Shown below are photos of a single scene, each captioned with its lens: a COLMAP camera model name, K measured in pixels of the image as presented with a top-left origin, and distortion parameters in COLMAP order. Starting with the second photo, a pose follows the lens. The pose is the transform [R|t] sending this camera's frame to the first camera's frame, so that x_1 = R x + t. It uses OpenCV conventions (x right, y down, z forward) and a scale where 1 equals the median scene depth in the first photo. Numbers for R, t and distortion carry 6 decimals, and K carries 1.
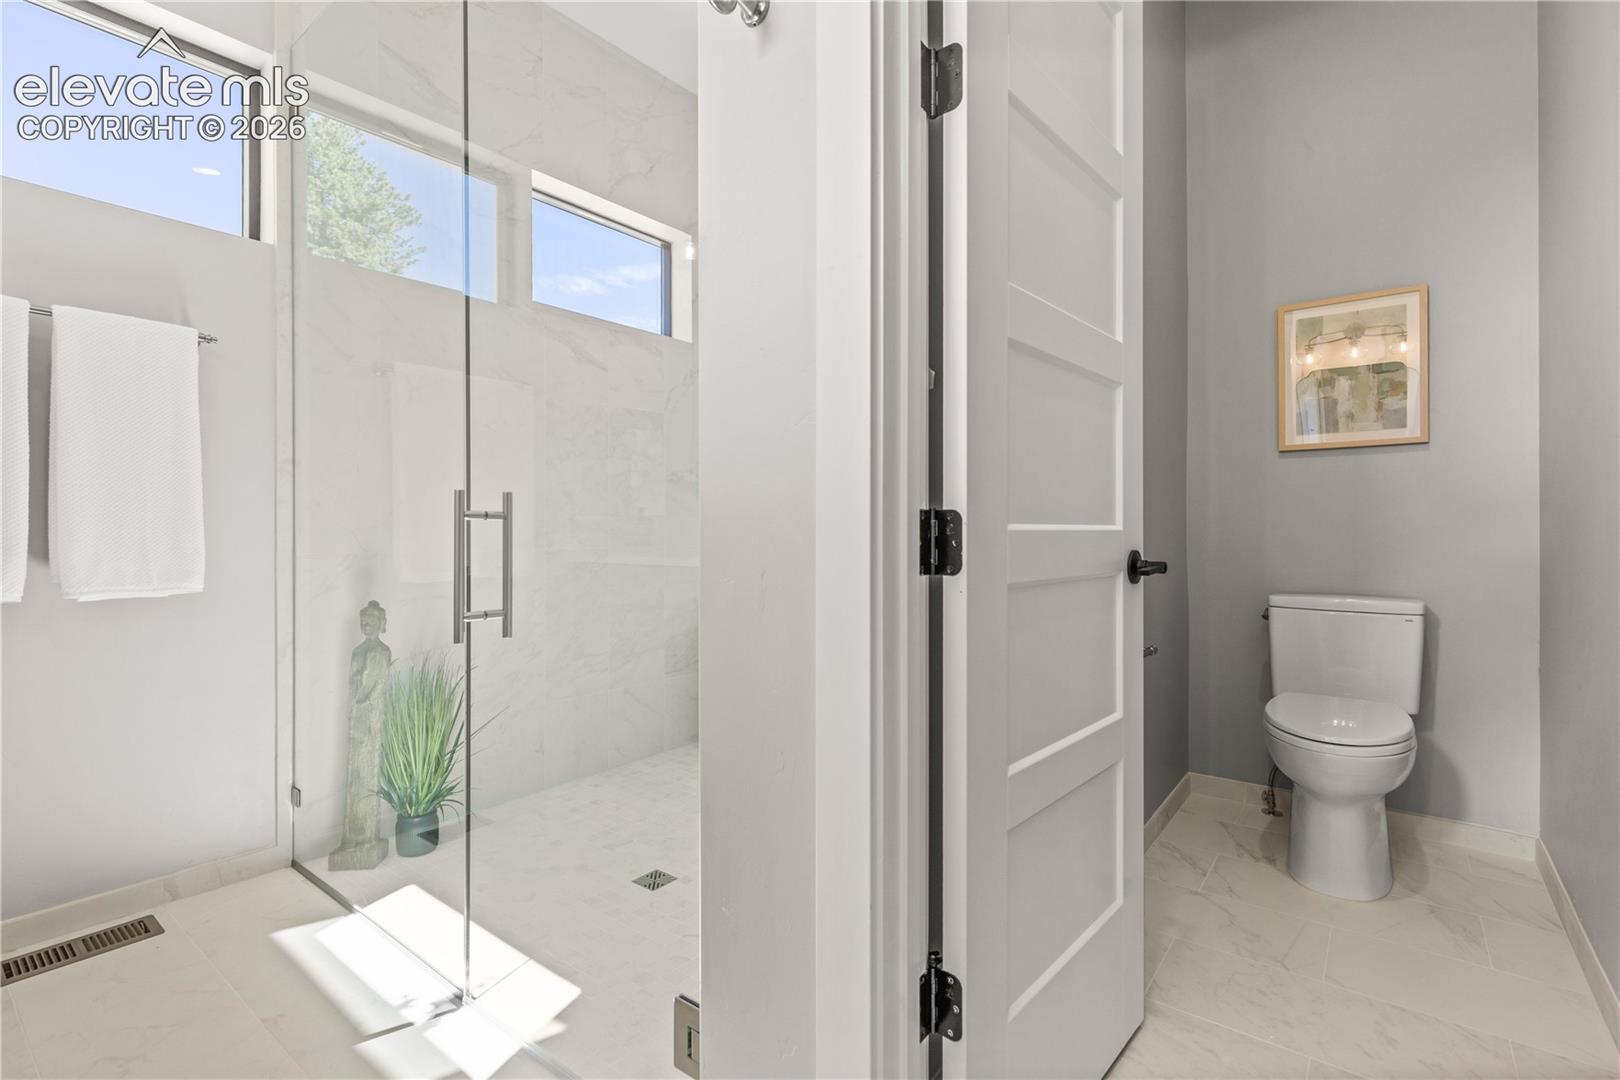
lens RADIAL K [[737.6, 0, 809.2], [0, 737.6, 527.9], [0, 0, 1]] dist [-0.000095, -0.000683]
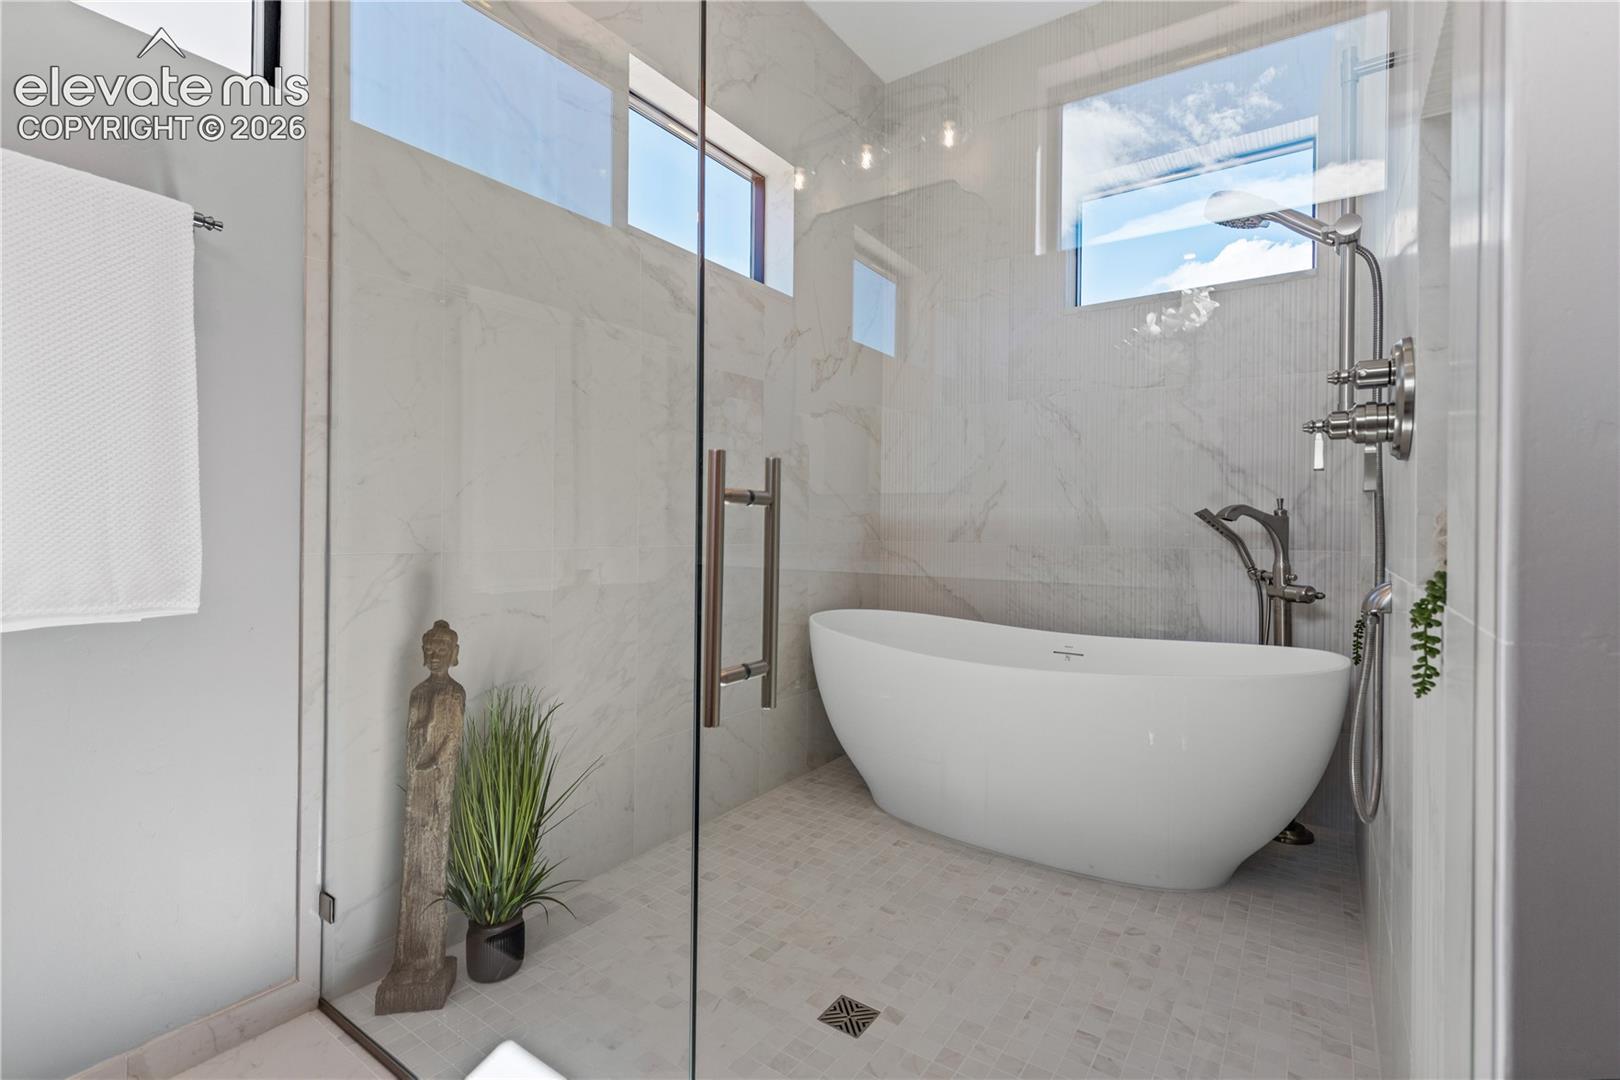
lens RADIAL K [[724.4, 0, 809.6], [0, 724.4, 522.9], [0, 0, 1]] dist [0.002706, -0.000002]
pose [[0.998333, 0.011715, 0.056507, -0.285332], [-0.011772, 0.999930, 0.000665, 0.001116], [-0.056495, -0.001329, 0.998402, 0.295384]]
